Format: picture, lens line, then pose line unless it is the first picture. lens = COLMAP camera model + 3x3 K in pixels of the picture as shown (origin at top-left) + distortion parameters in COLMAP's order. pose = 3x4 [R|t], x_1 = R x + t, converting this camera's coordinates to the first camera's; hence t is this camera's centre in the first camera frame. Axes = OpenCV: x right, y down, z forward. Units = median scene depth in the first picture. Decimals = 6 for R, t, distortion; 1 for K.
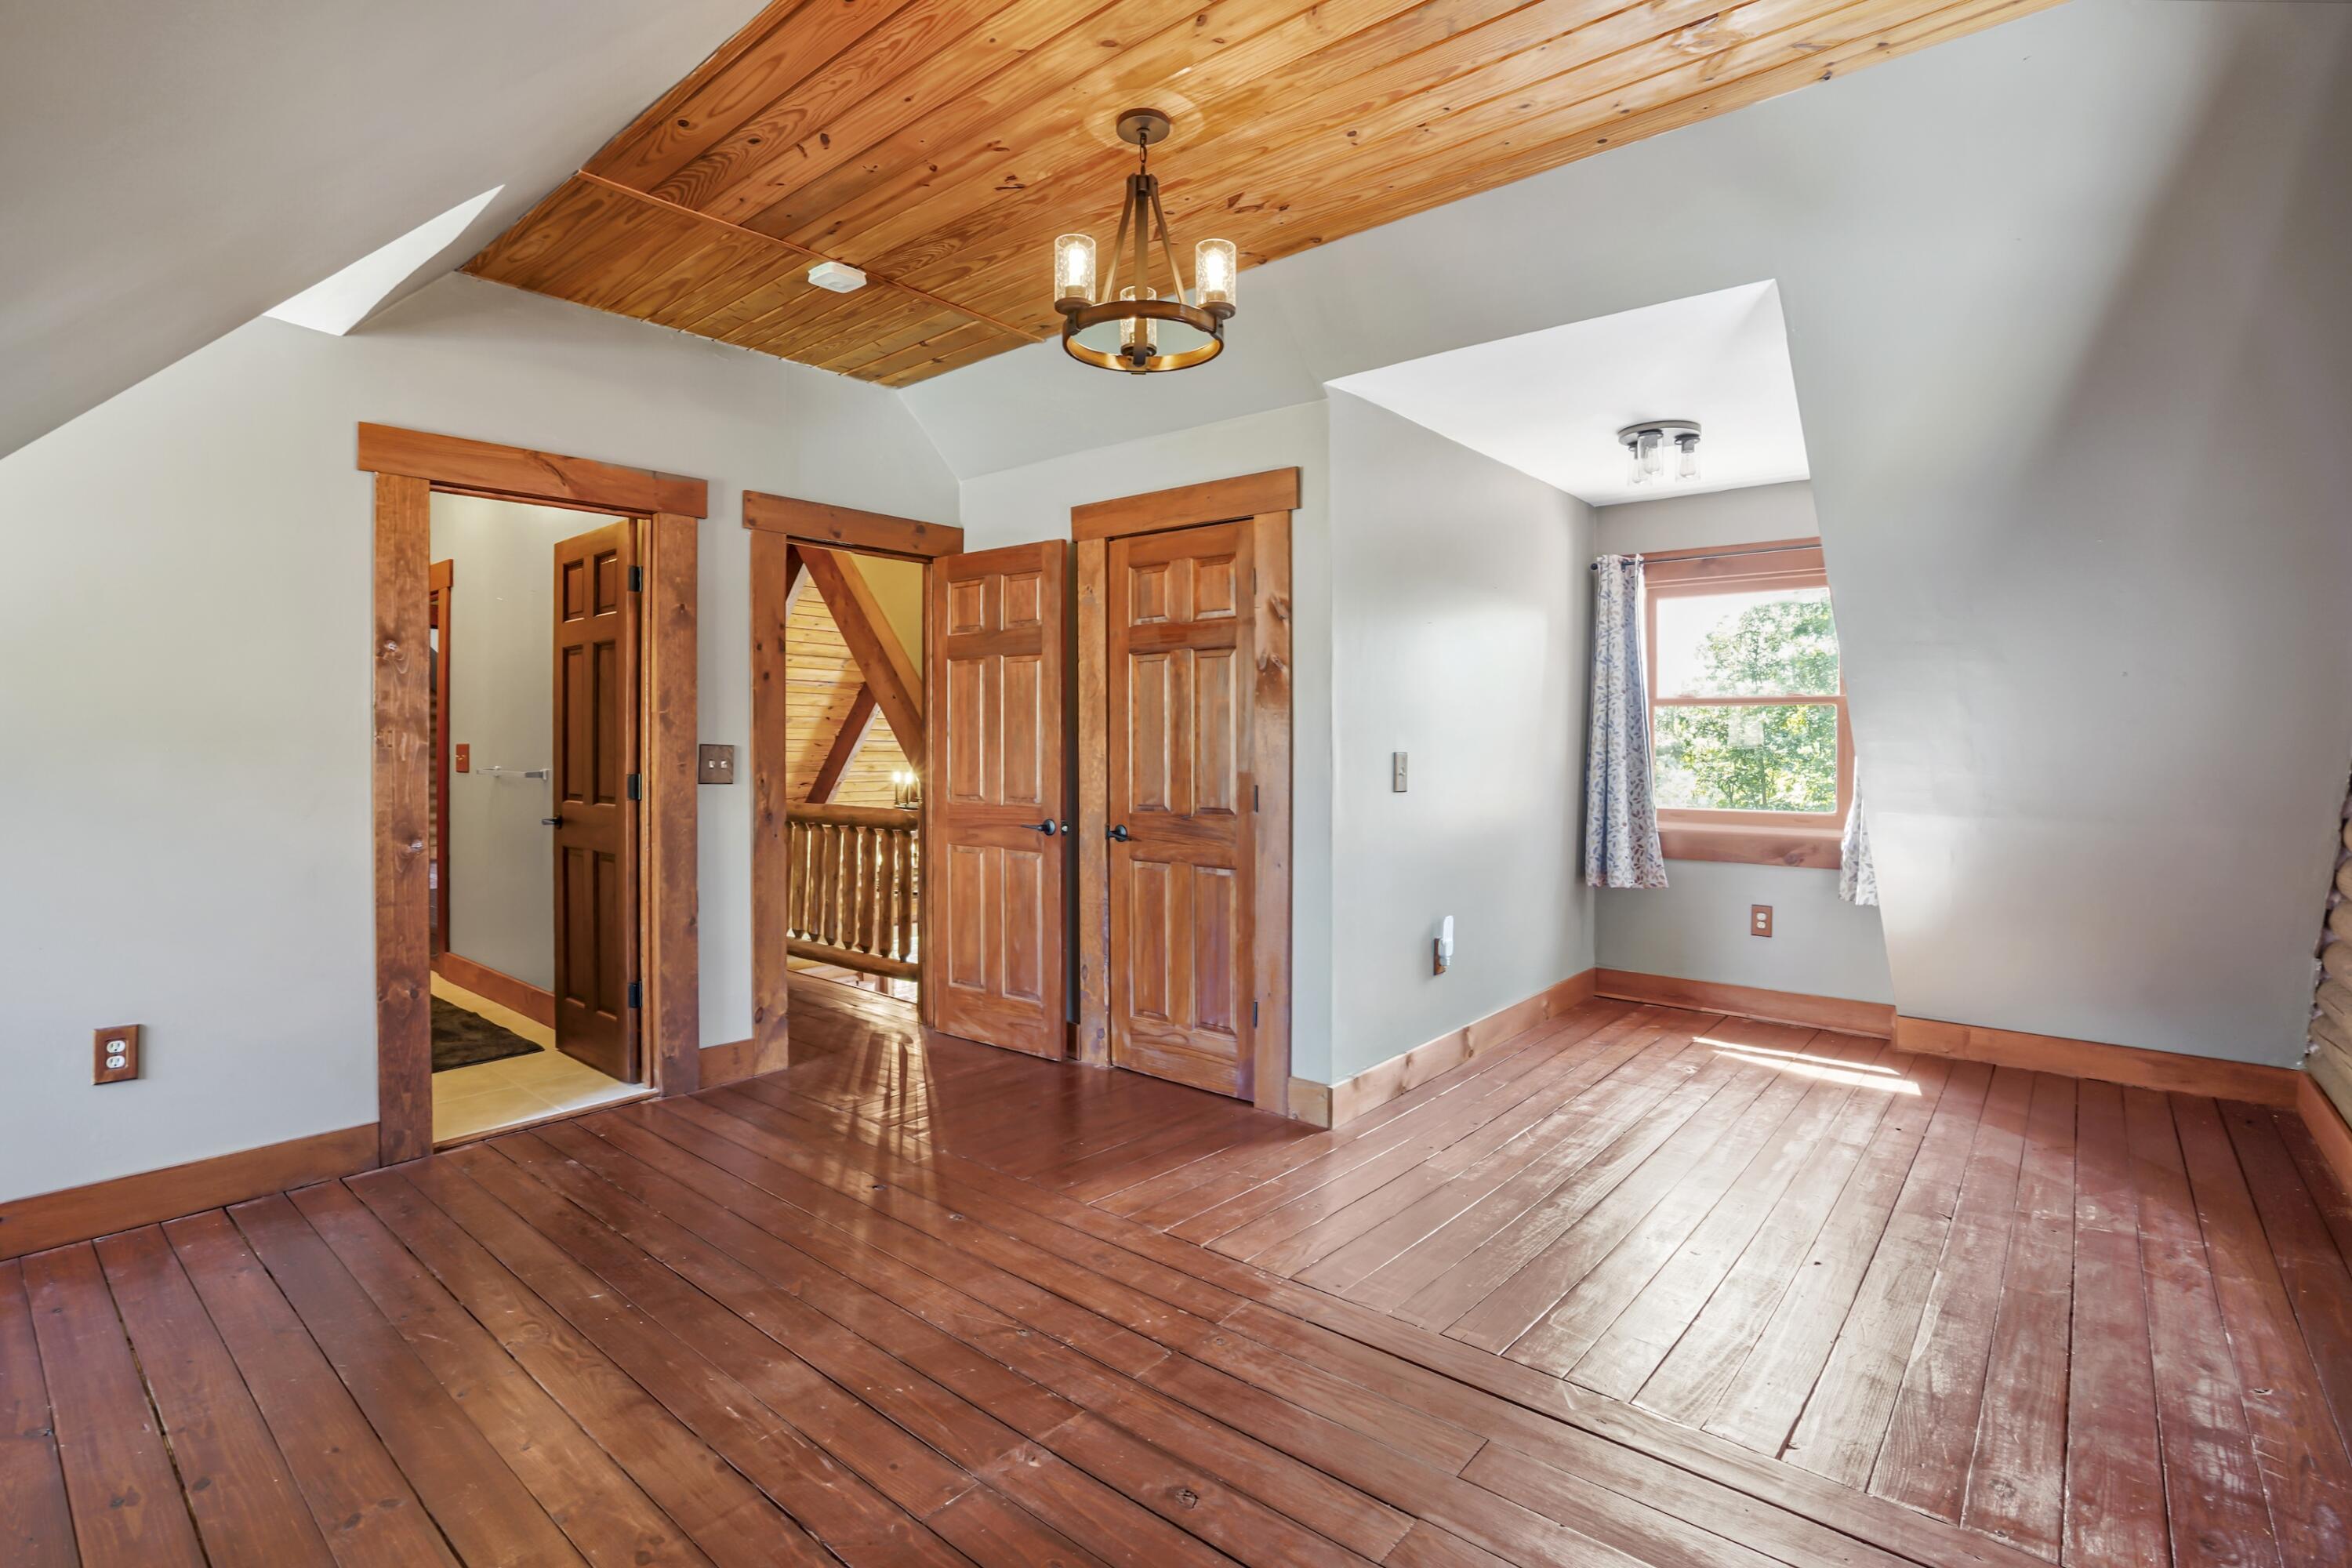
lens RADIAL K [[1074.4, 0, 1170.6], [0, 1074.4, 745.5], [0, 0, 1]] dist [-0.001245, -0.000044]
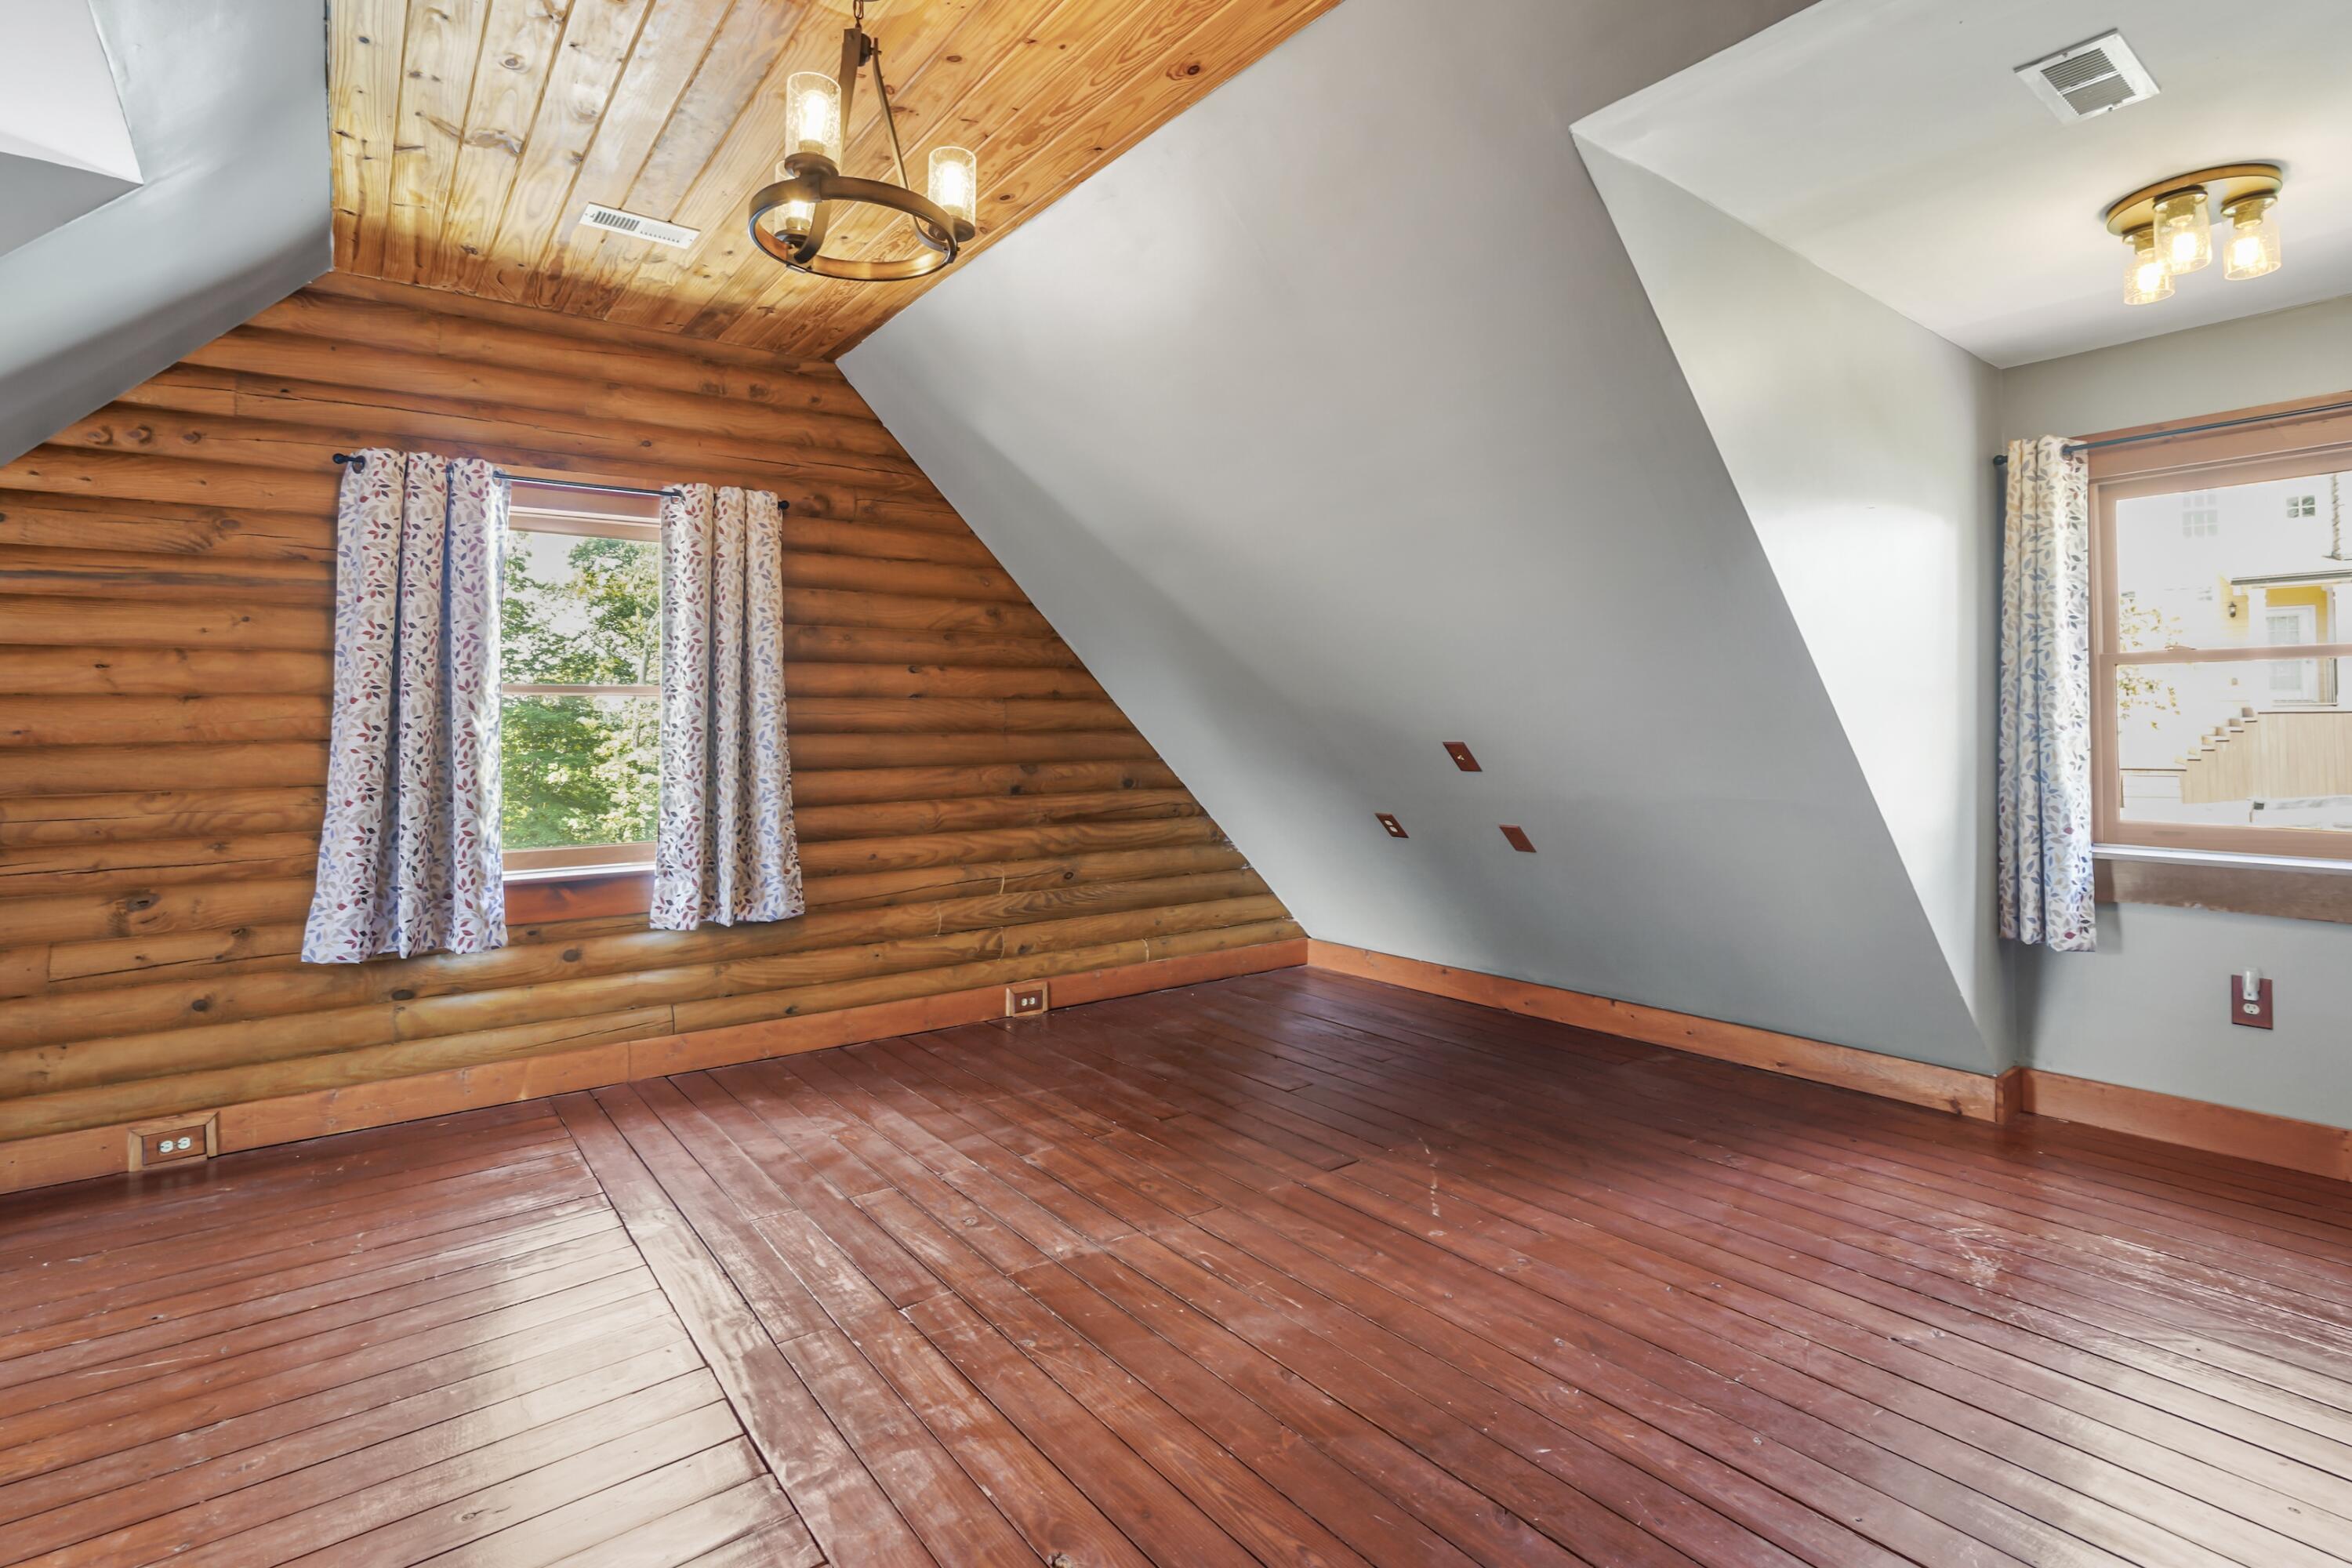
lens RADIAL K [[1074.4, 0, 1170.6], [0, 1074.4, 745.5], [0, 0, 1]] dist [-0.001245, -0.000044]
pose [[-0.974935, 0.002025, 0.222480, -0.507201], [0.004376, 0.999940, 0.010074, 0.004884], [-0.222446, 0.010795, -0.974885, 2.030973]]
